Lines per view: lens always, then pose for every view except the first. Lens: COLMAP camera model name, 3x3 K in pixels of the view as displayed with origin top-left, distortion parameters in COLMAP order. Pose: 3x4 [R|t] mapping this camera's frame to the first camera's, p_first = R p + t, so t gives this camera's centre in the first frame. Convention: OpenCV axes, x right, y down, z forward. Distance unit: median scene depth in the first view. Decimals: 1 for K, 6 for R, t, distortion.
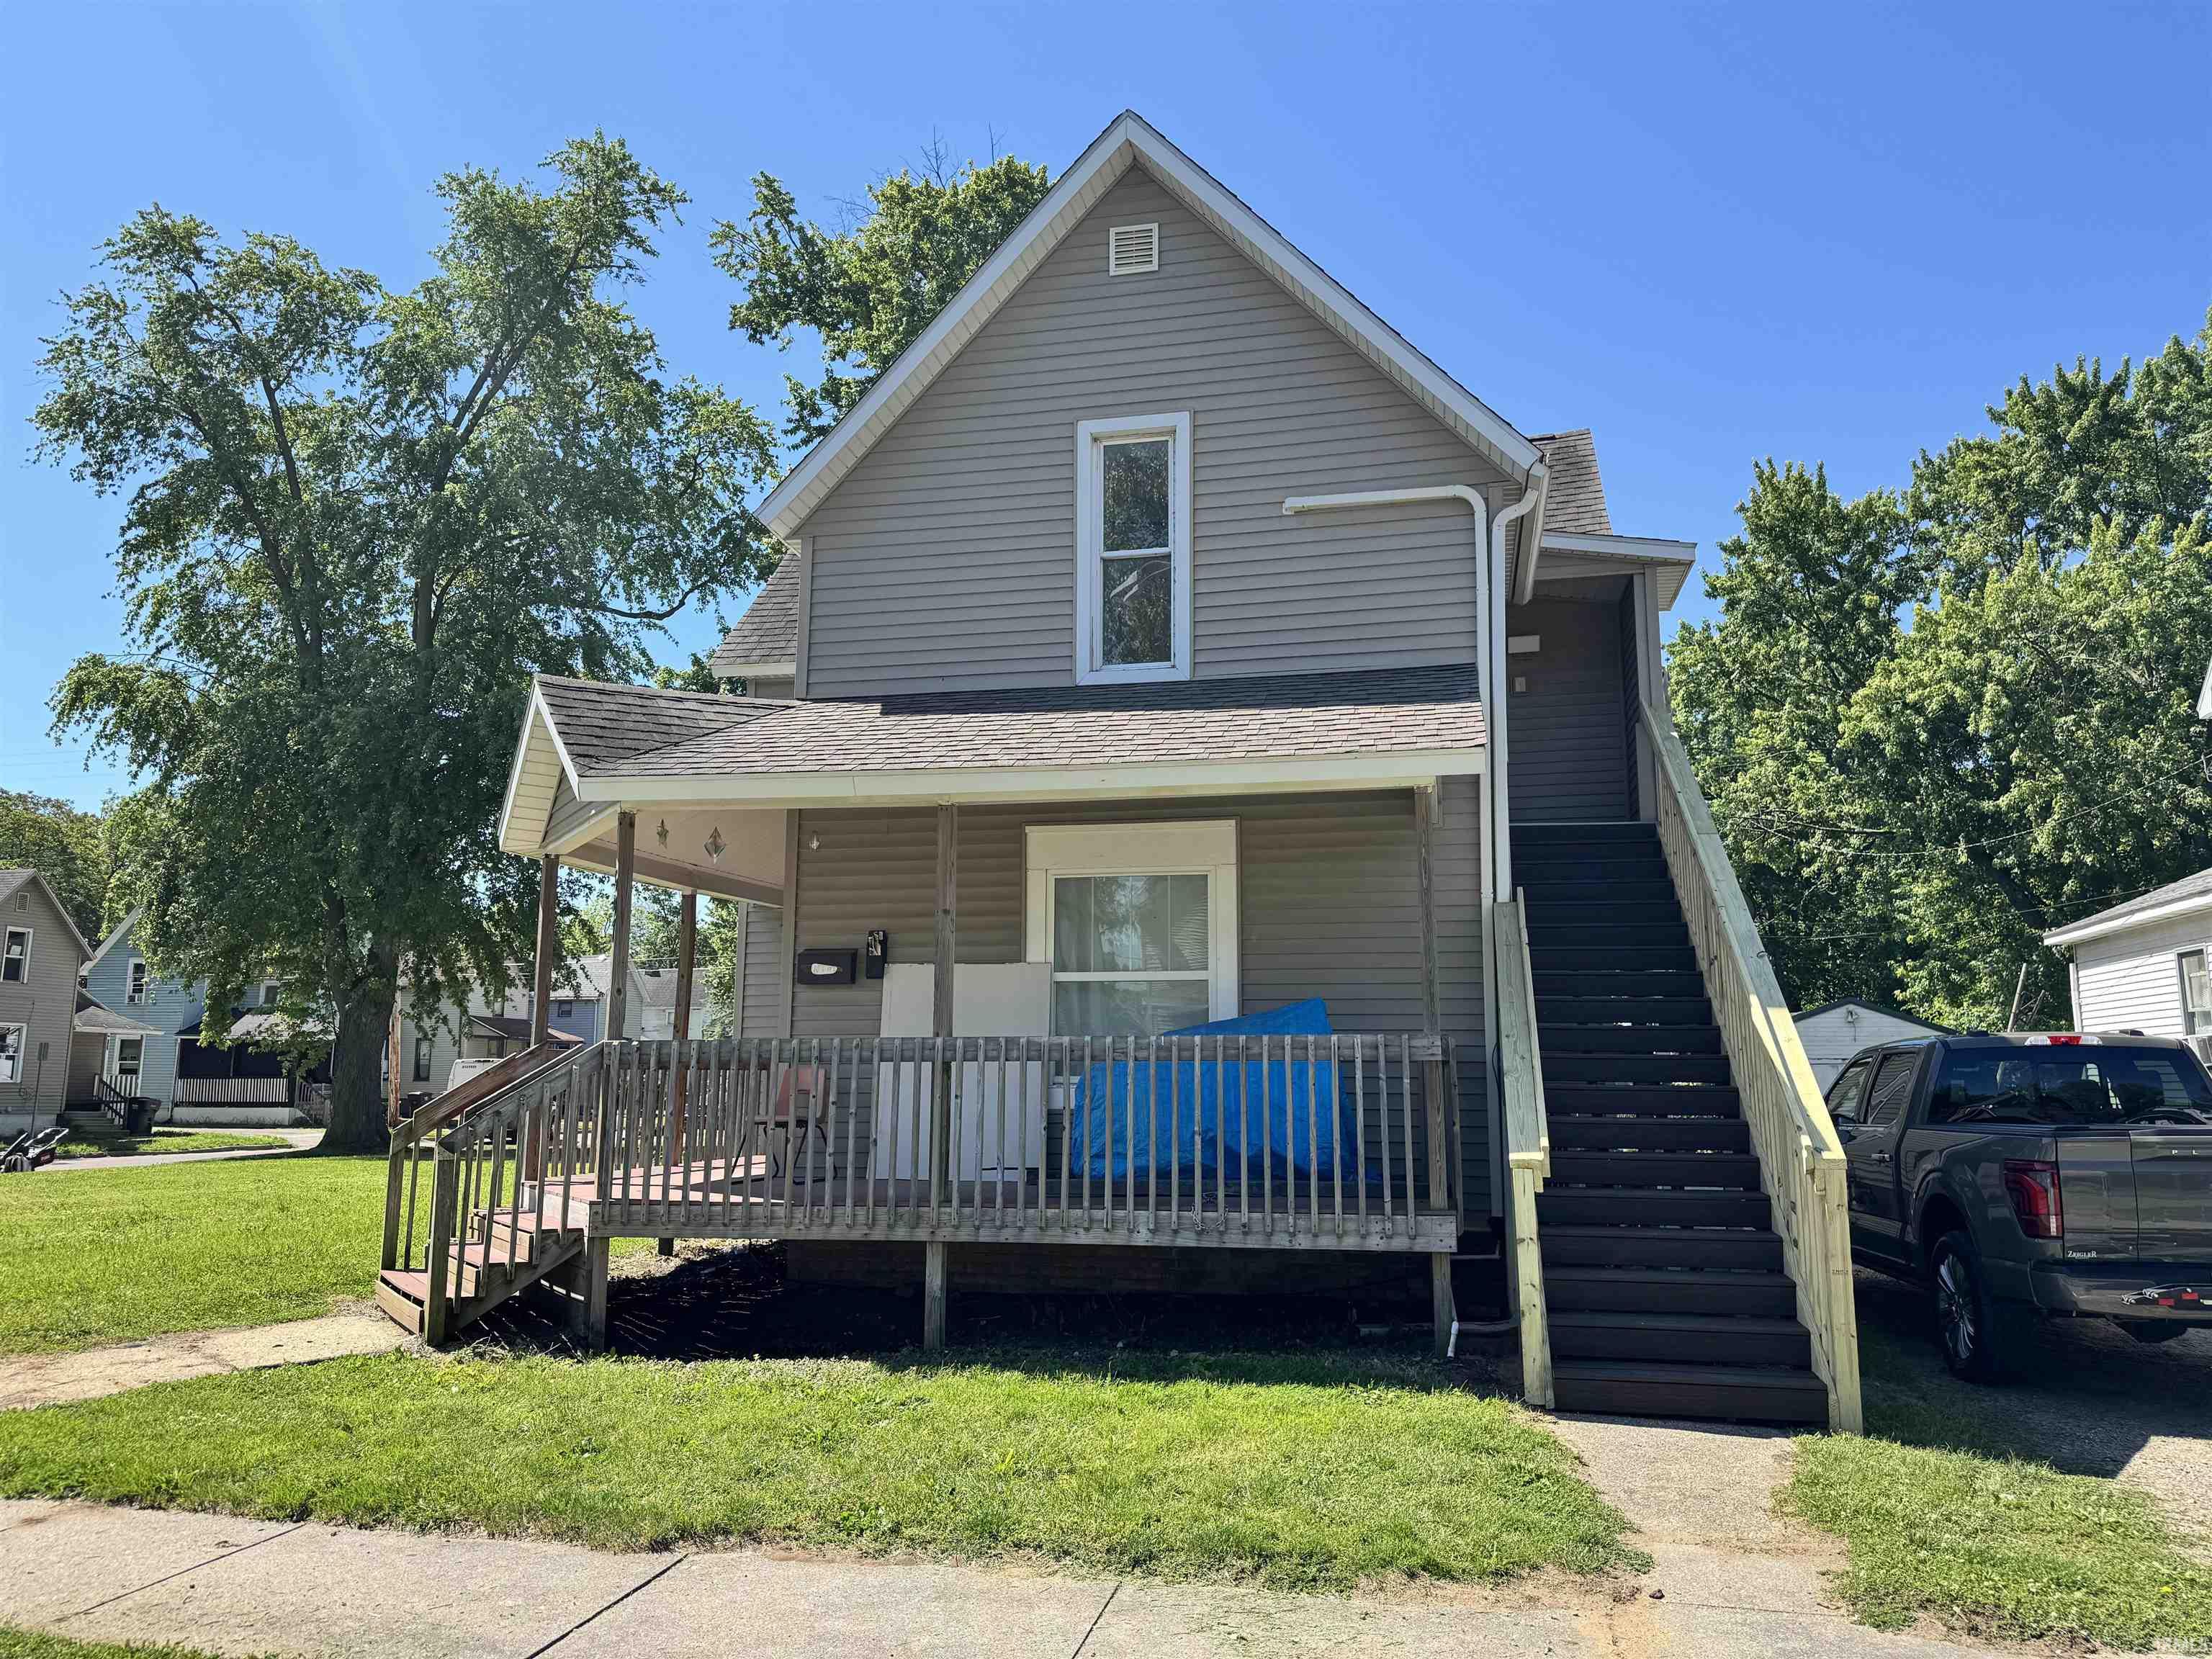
lens RADIAL K [[1577.4, 0, 1109.9], [0, 1577.4, 832.9], [0, 0, 1]] dist [0.079090, -0.051154]
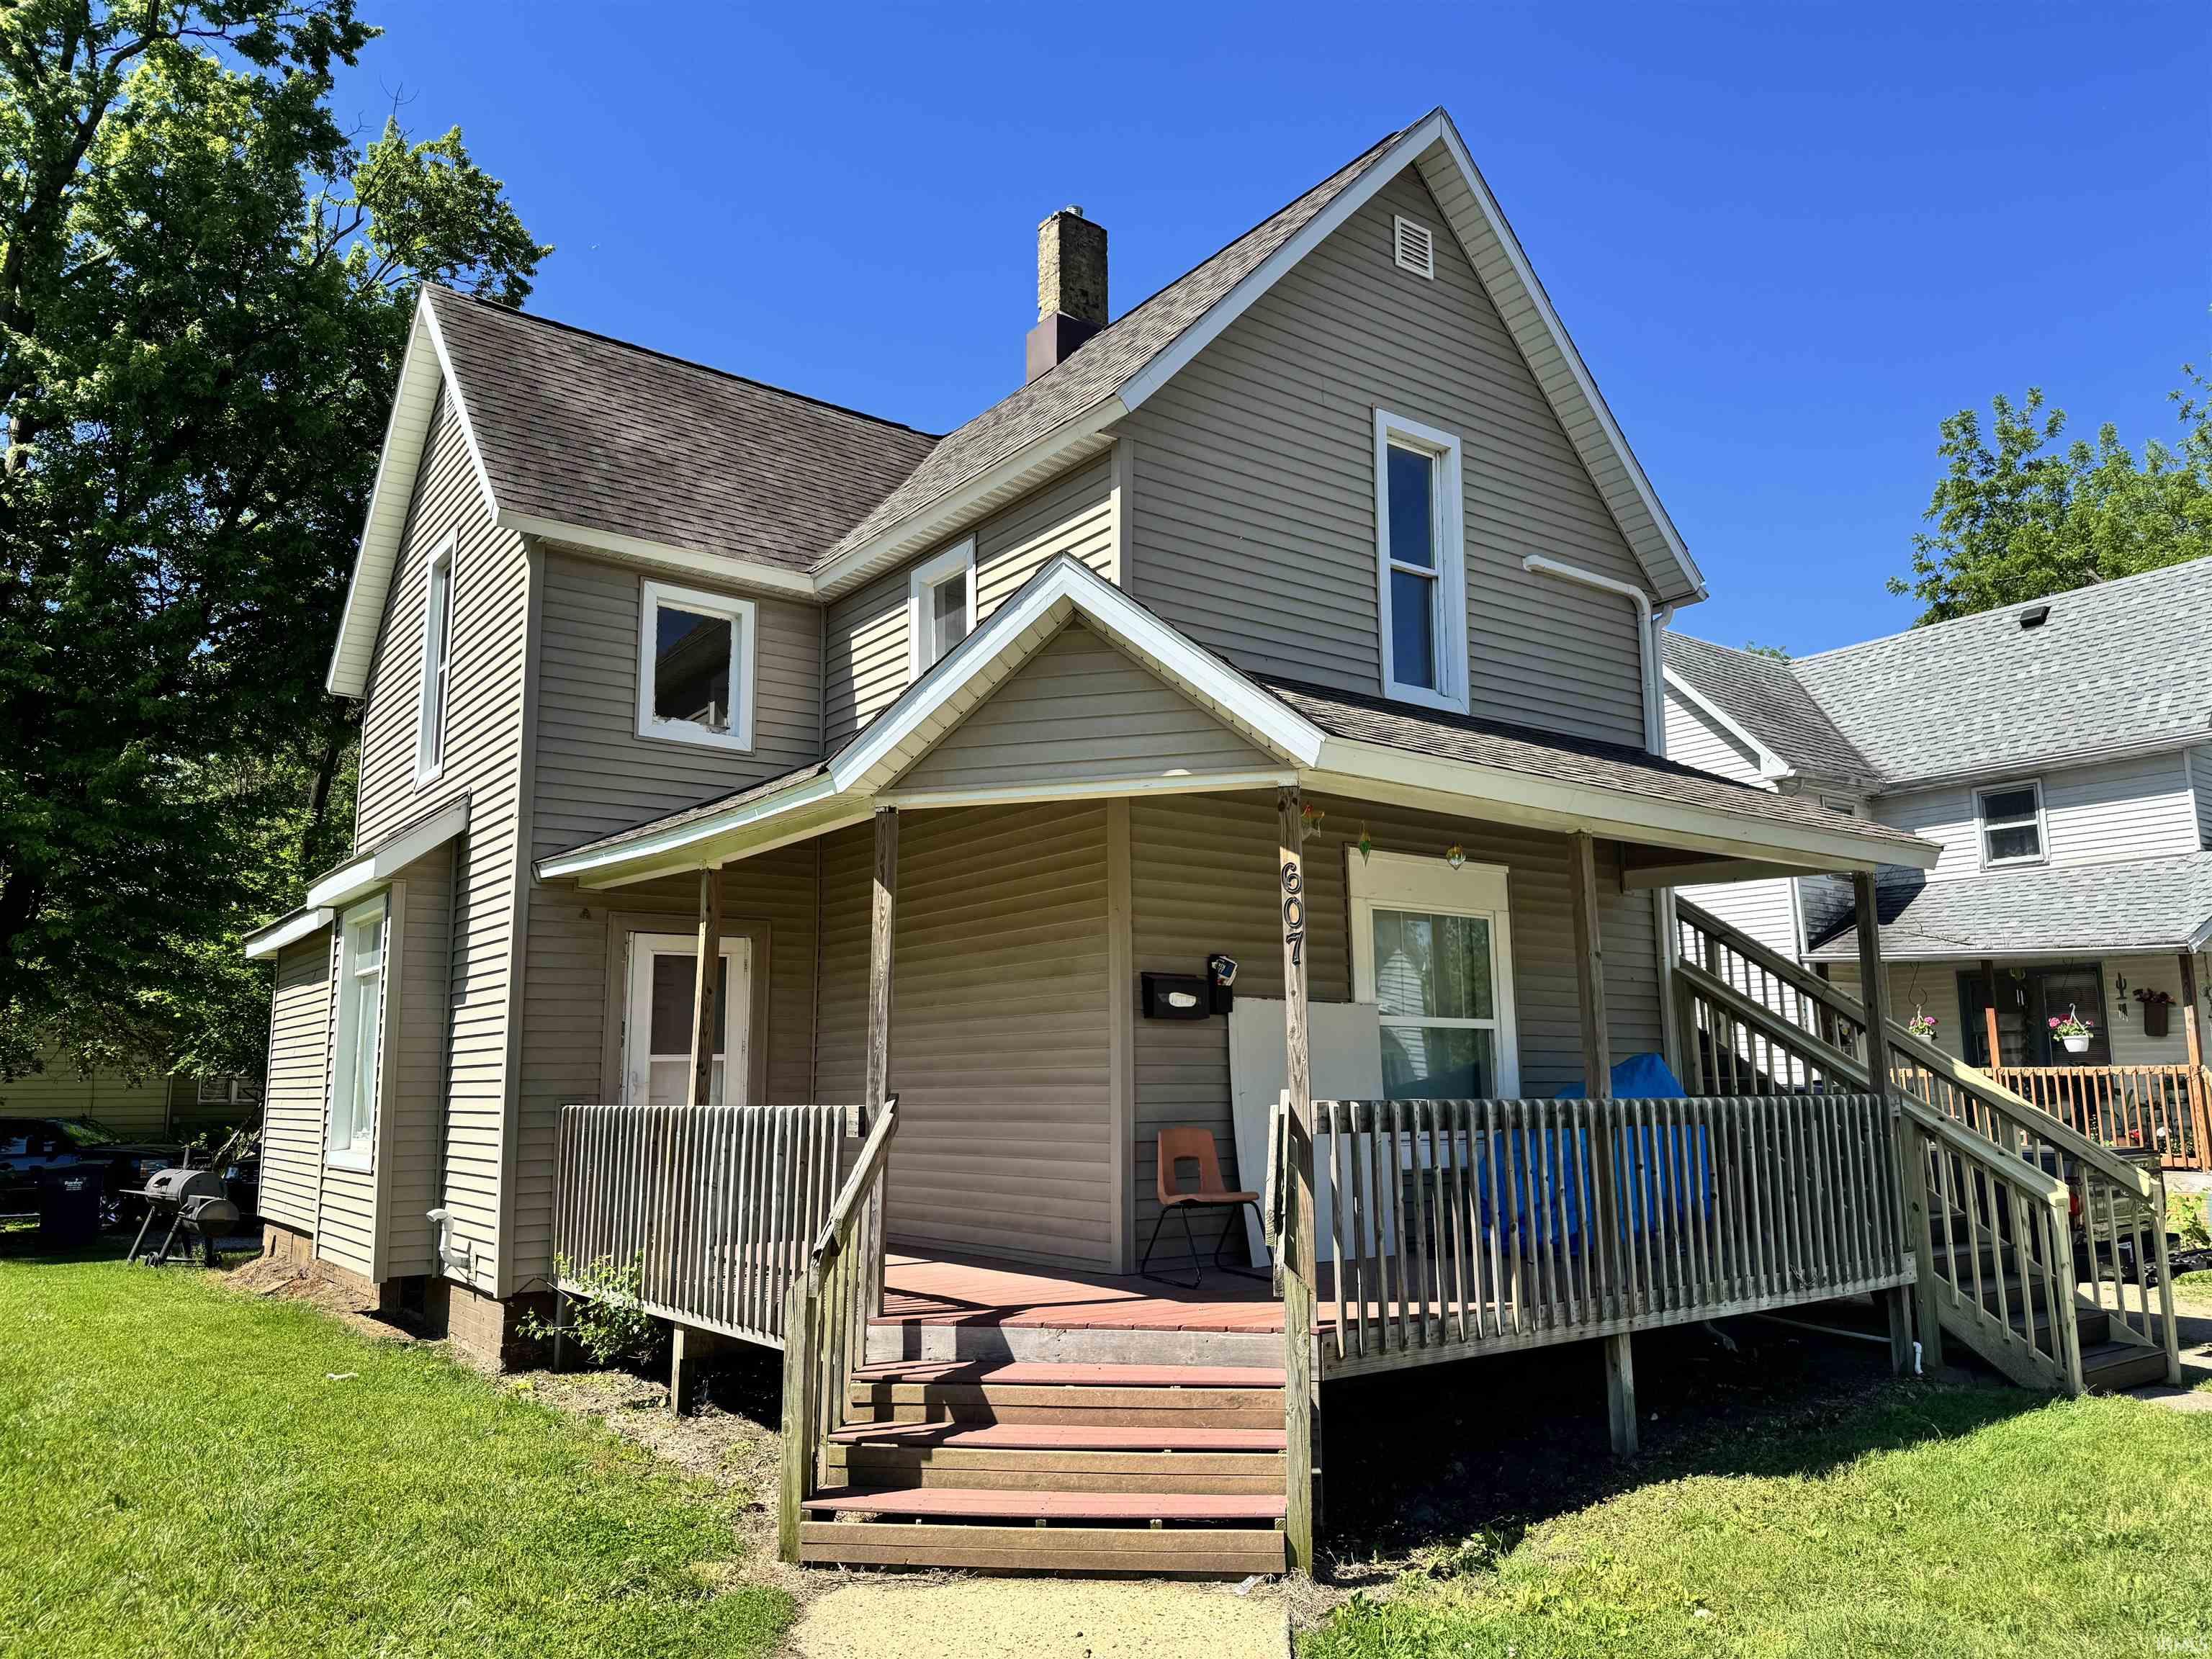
lens RADIAL K [[1577.4, 0, 1103.7], [0, 1577.4, 822.8], [0, 0, 1]] dist [0.079090, -0.051154]
pose [[0.674340, 0.124001, 0.727935, -0.785187], [-0.109637, 0.991686, -0.067365, 0.056277], [-0.730236, -0.034382, 0.682329, 0.499723]]
